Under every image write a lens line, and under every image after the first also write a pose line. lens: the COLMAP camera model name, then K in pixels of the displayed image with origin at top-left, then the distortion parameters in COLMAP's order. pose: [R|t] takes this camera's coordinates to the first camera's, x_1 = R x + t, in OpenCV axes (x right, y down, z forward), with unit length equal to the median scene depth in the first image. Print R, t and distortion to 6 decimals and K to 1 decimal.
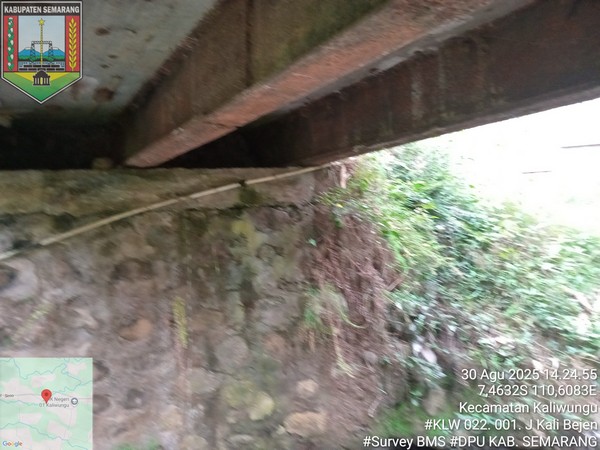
lens RADIAL K [[447.4, 0, 305.1], [0, 447.4, 221.4], [0, 0, 1]] dist [0.045541, -0.049130]
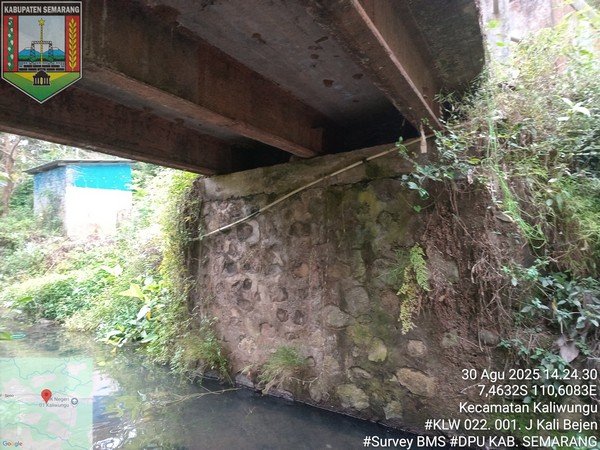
lens RADIAL K [[447.4, 0, 298.4], [0, 447.4, 221.1], [0, 0, 1]] dist [0.045541, -0.049130]
pose [[0.522938, -0.008411, -0.852329, 0.799164], [-0.002984, 0.999927, -0.011698, 0.093676], [0.852366, 0.008661, 0.522875, 0.229674]]
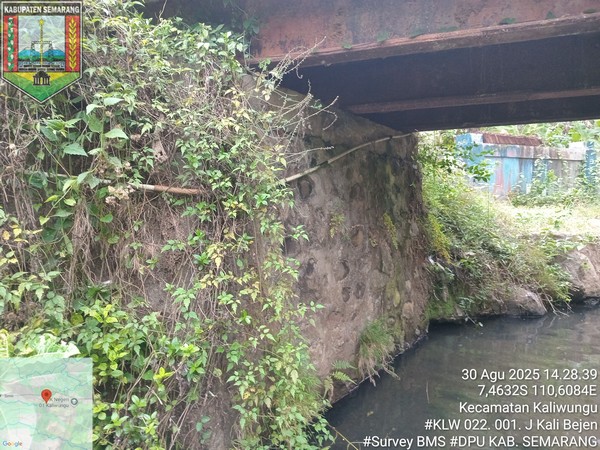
lens RADIAL K [[447.4, 0, 306.3], [0, 447.4, 224.9], [0, 0, 1]] dist [0.045541, -0.049130]
pose [[0.781666, 0.016275, 0.623485, -1.227291], [-0.013690, 0.999866, -0.008936, 0.203688], [-0.623547, -0.001550, 0.781785, 0.079793]]
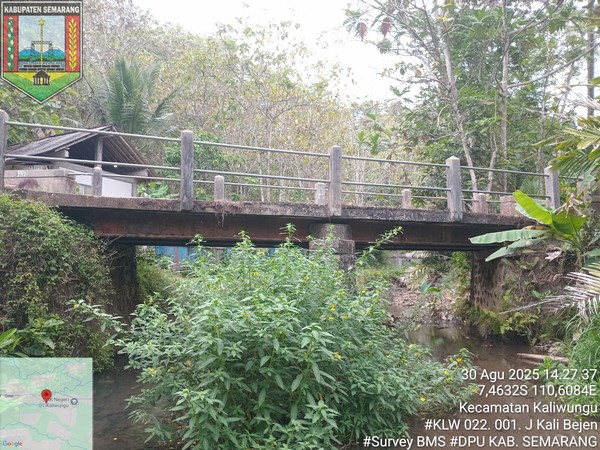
lens RADIAL K [[447.4, 0, 300.5], [0, 447.4, 225.3], [0, 0, 1]] dist [0.045541, -0.049130]
pose [[0.227913, 0.143748, 0.963012, -2.993588], [0.008524, 0.988710, -0.149601, 0.229068], [-0.973644, 0.042305, 0.224115, -0.929256]]
